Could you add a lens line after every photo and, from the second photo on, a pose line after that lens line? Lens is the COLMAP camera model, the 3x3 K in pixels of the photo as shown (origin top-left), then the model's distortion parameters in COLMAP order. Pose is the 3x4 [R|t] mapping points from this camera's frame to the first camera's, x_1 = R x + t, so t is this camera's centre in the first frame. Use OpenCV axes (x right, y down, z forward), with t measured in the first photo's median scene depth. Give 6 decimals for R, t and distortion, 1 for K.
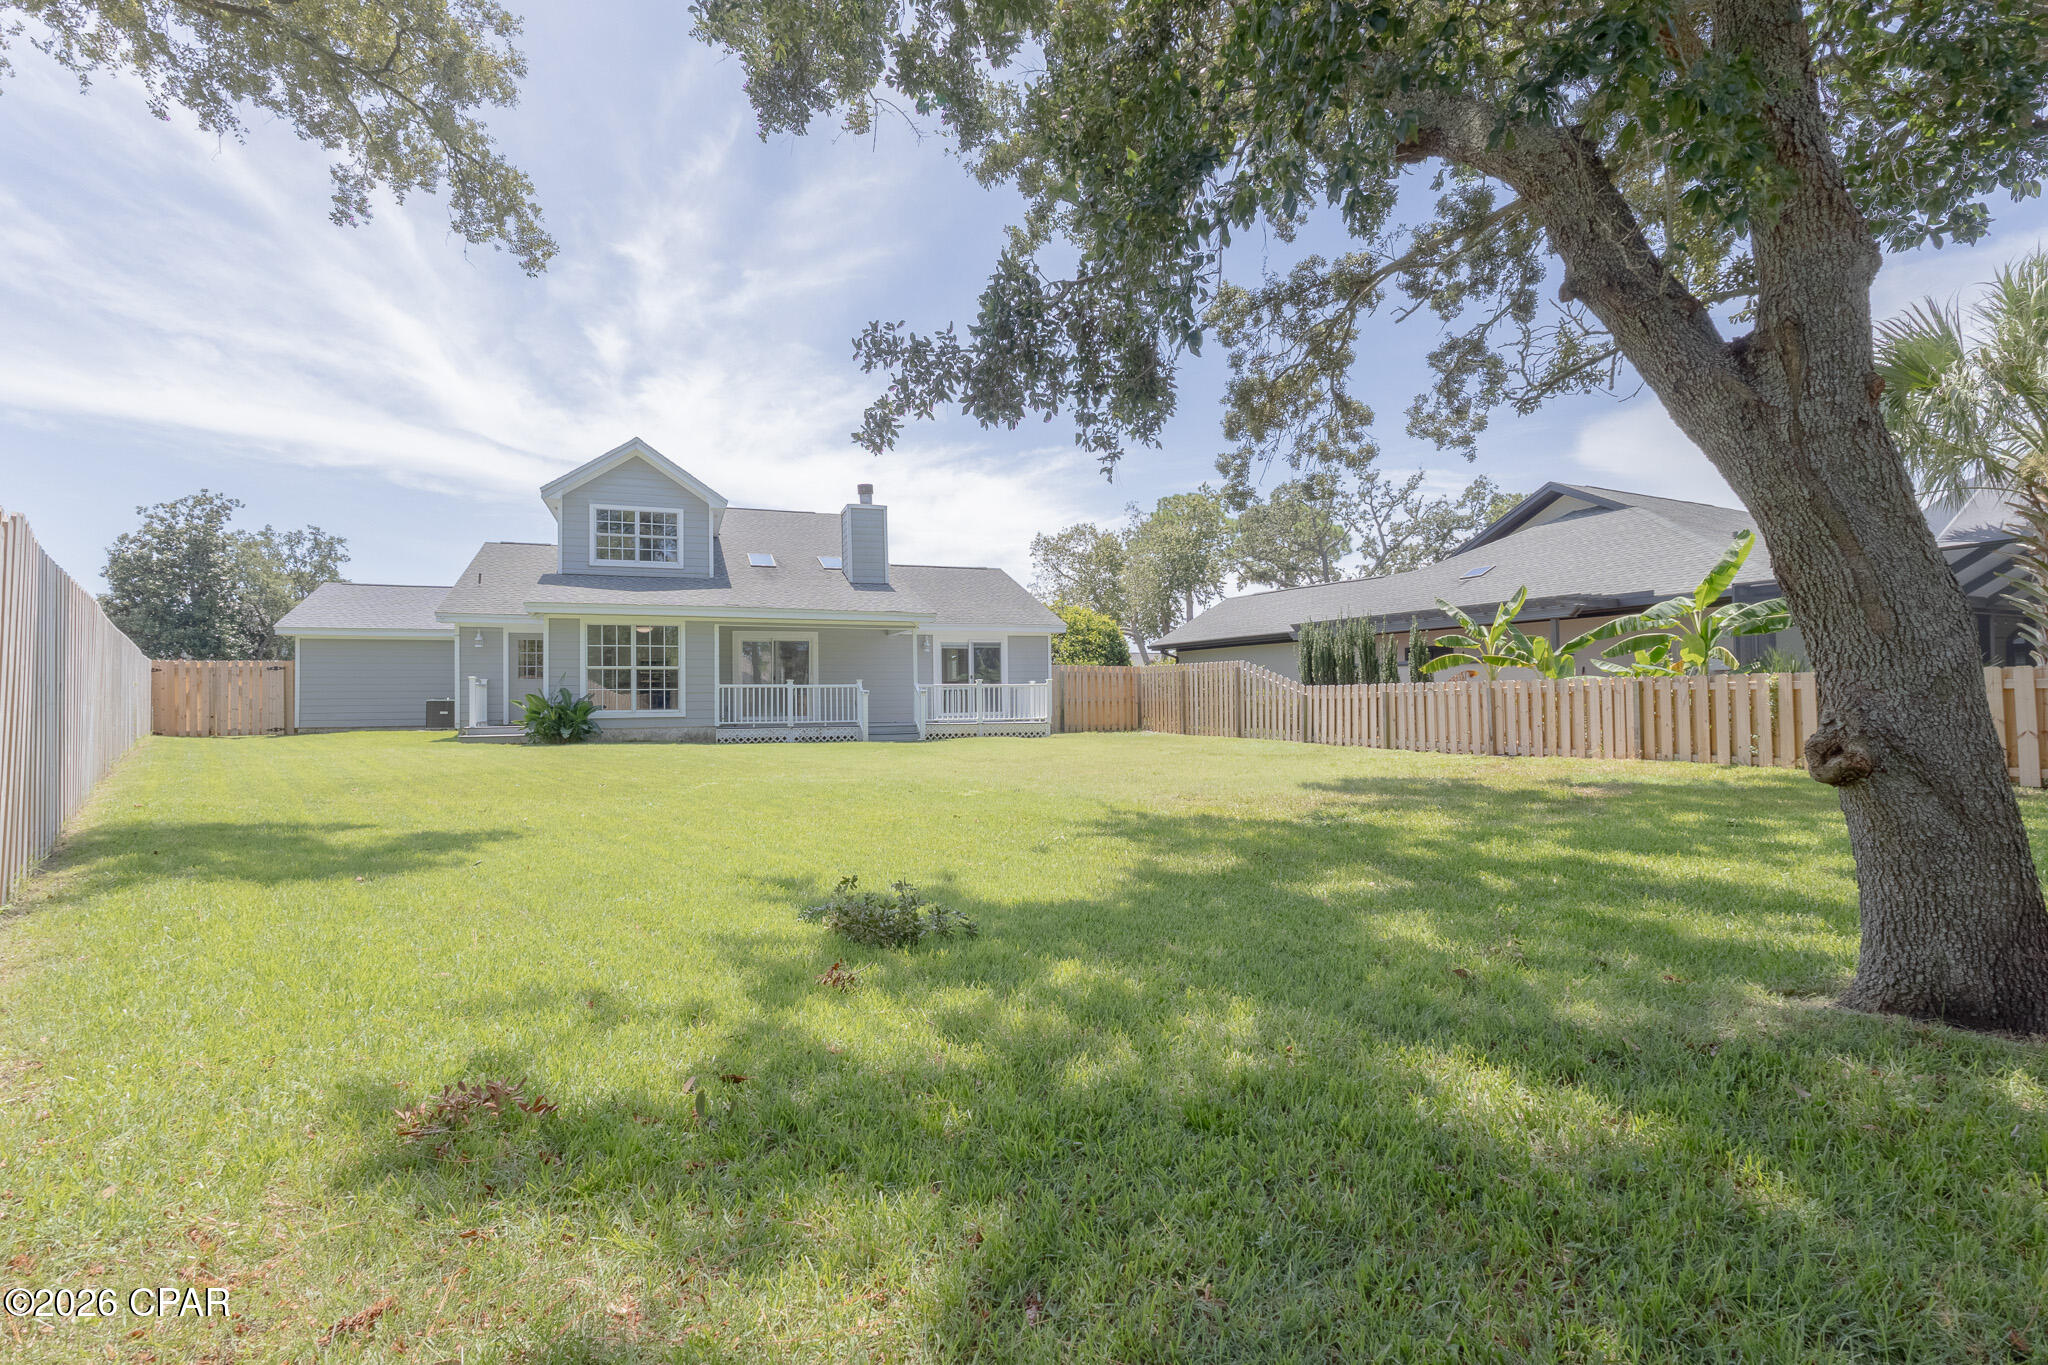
lens RADIAL K [[940.3, 0, 1012.0], [0, 940.3, 677.8], [0, 0, 1]] dist [-0.000026, 0.001039]
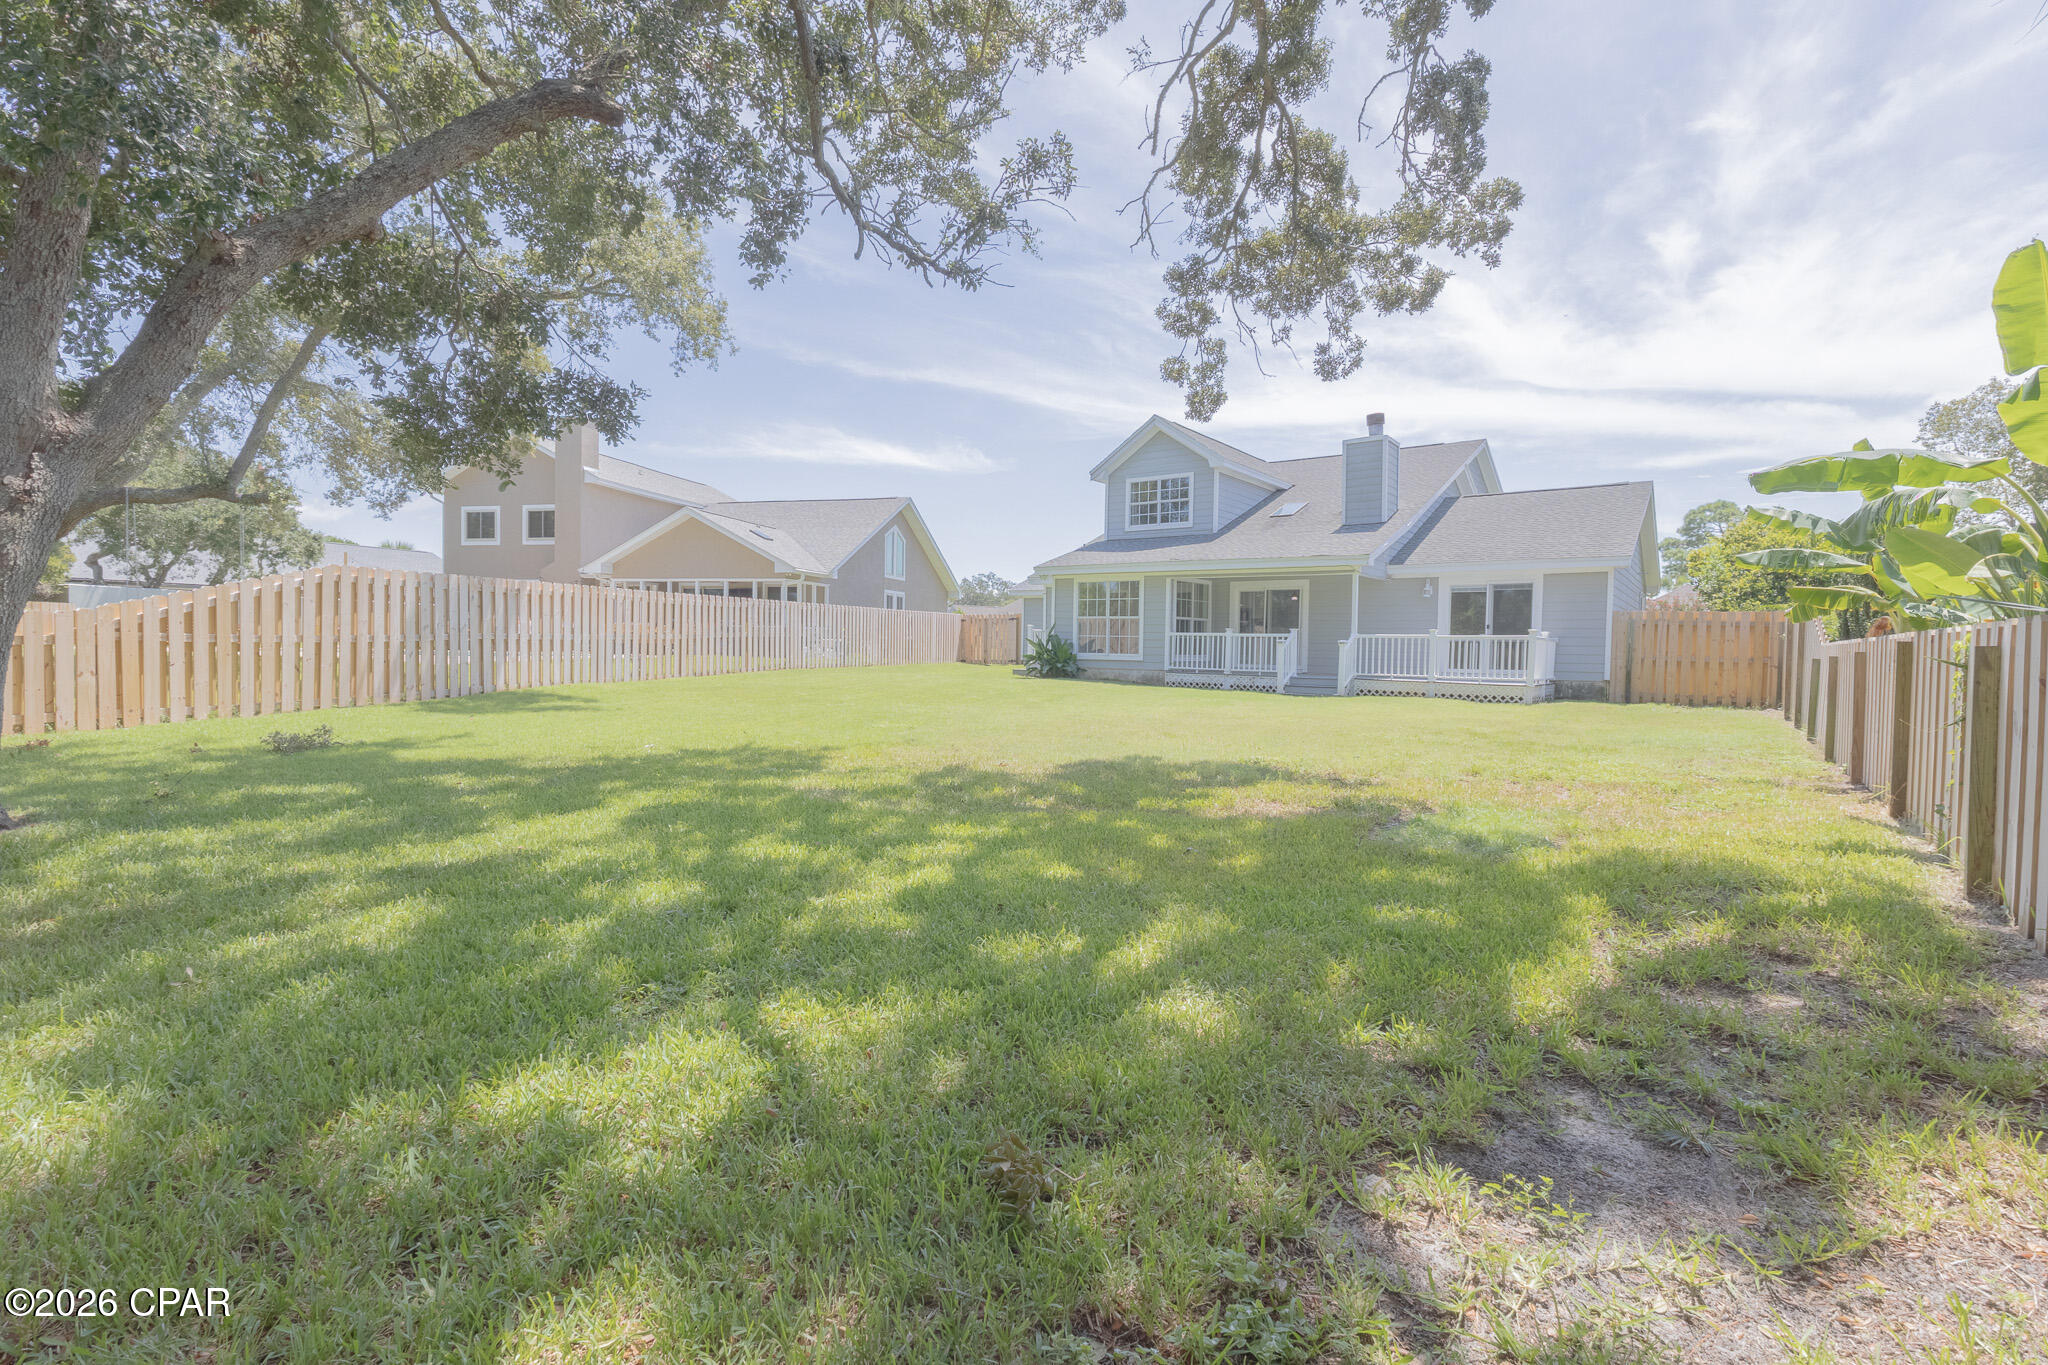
lens RADIAL K [[940.3, 0, 1021.5], [0, 940.3, 675.0], [0, 0, 1]] dist [-0.000026, 0.001039]
pose [[0.538130, 0.047024, -0.841549, 0.448137], [-0.001880, 0.998507, 0.054592, -0.002715], [0.842860, -0.027795, 0.537415, 0.222886]]
